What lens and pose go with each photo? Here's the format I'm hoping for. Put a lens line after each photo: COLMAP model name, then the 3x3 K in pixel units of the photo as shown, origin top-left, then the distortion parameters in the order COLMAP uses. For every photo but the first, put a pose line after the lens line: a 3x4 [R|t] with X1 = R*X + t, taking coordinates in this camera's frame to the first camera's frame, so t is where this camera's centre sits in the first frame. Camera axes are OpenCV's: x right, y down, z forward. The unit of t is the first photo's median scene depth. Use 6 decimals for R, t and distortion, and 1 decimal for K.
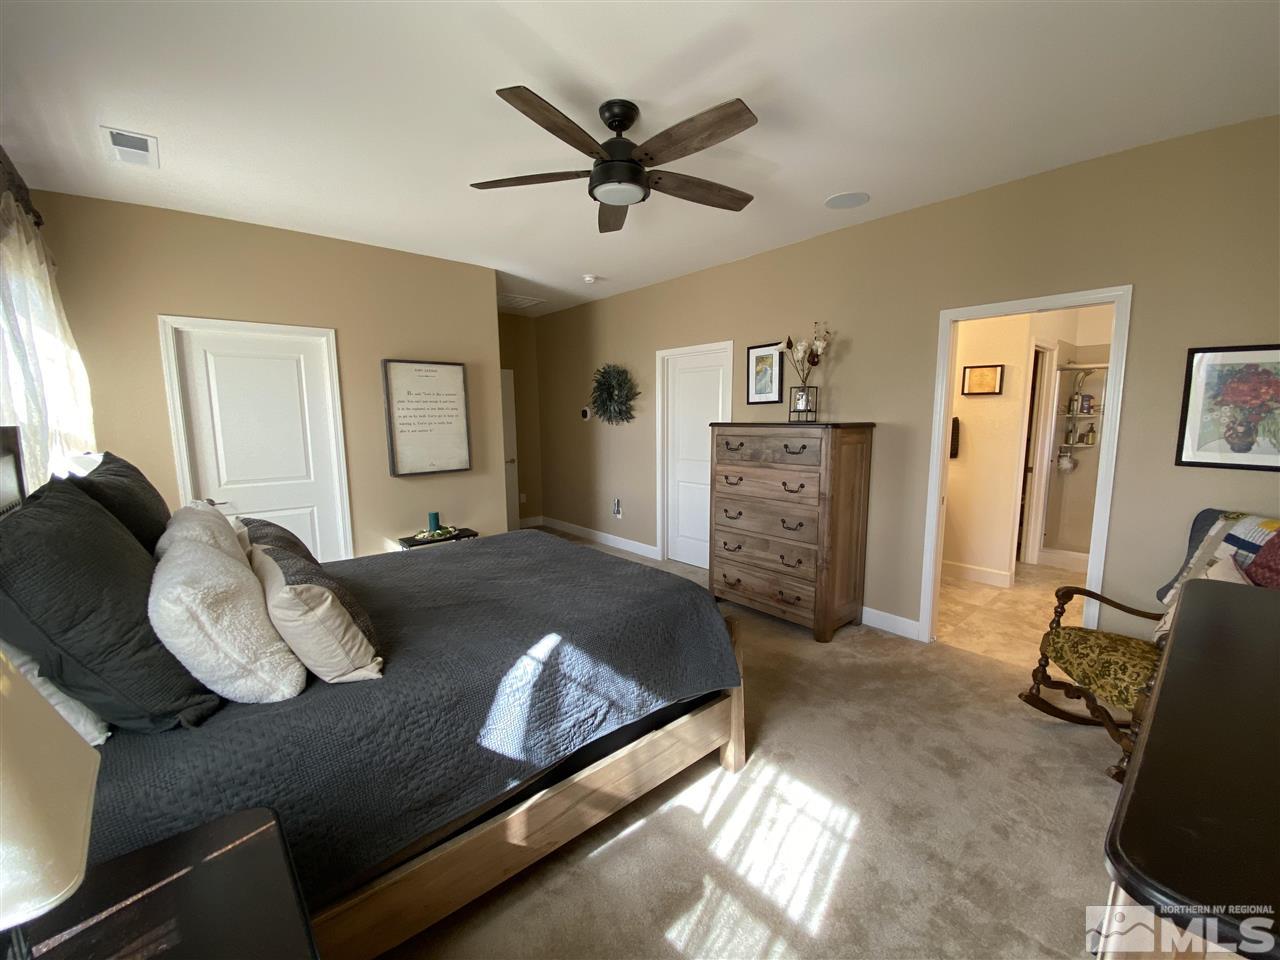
lens RADIAL K [[519.4, 0, 640.3], [0, 519.4, 484.4], [0, 0, 1]] dist [0.000925, -0.000517]
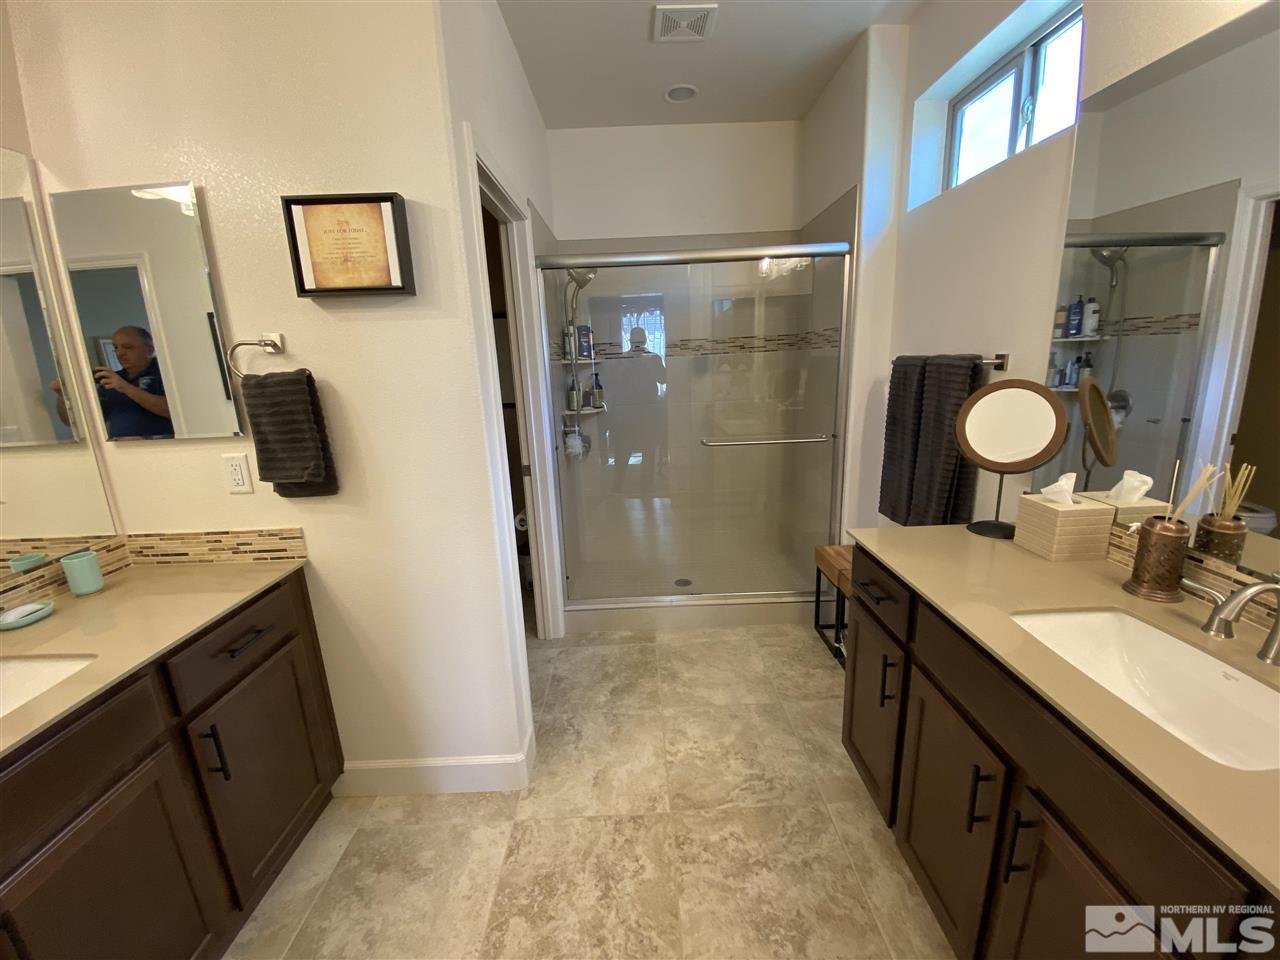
lens RADIAL K [[519.4, 0, 640.0], [0, 519.4, 476.7], [0, 0, 1]] dist [0.000925, -0.000517]
pose [[0.657198, -0.184092, 0.730890, 0.439312], [0.138099, 0.982708, 0.123344, -0.067254], [-0.740958, 0.019874, 0.671257, 0.561402]]
